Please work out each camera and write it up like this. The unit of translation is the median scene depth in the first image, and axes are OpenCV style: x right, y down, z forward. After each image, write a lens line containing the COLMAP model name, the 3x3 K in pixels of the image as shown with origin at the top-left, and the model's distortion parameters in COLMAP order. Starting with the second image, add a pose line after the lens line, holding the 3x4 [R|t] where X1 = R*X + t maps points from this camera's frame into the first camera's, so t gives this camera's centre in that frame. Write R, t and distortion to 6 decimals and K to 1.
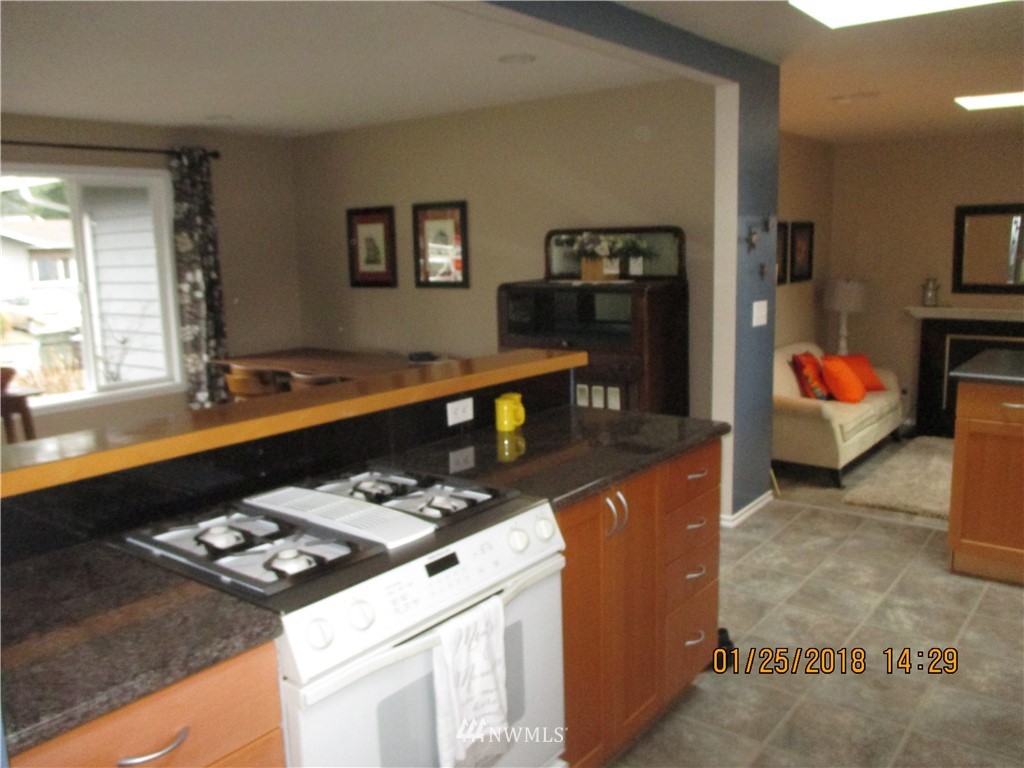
lens RADIAL K [[850.2, 0, 512.0], [0, 850.2, 384.0], [0, 0, 1]] dist [-0.068398, 0.067408]
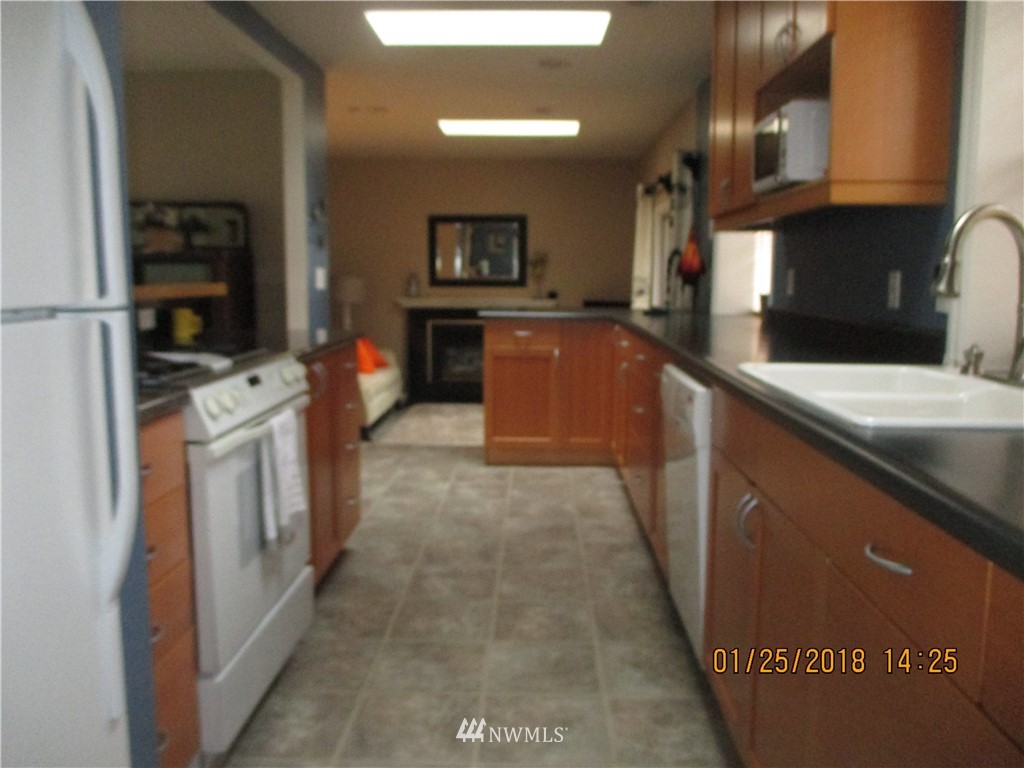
lens RADIAL K [[850.2, 0, 512.0], [0, 850.2, 384.0], [0, 0, 1]] dist [-0.068398, 0.067408]
pose [[0.805261, -0.051014, 0.590722, -0.140301], [0.072354, 0.997301, -0.012506, 0.070344], [-0.588490, 0.052812, 0.806778, -0.069850]]
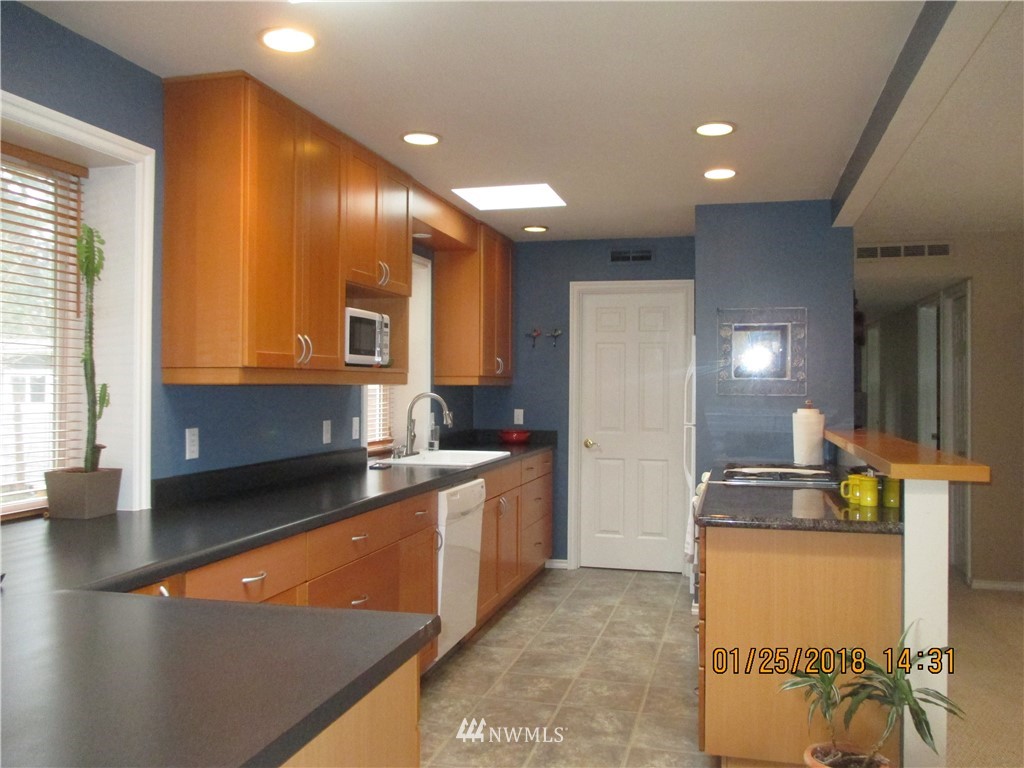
lens RADIAL K [[850.2, 0, 512.0], [0, 850.2, 384.0], [0, 0, 1]] dist [-0.068398, 0.067408]
pose [[-0.920596, 0.025038, -0.389713, 0.417192], [-0.039011, 0.987054, 0.155569, -0.114419], [0.388563, 0.158419, -0.907702, 0.820179]]
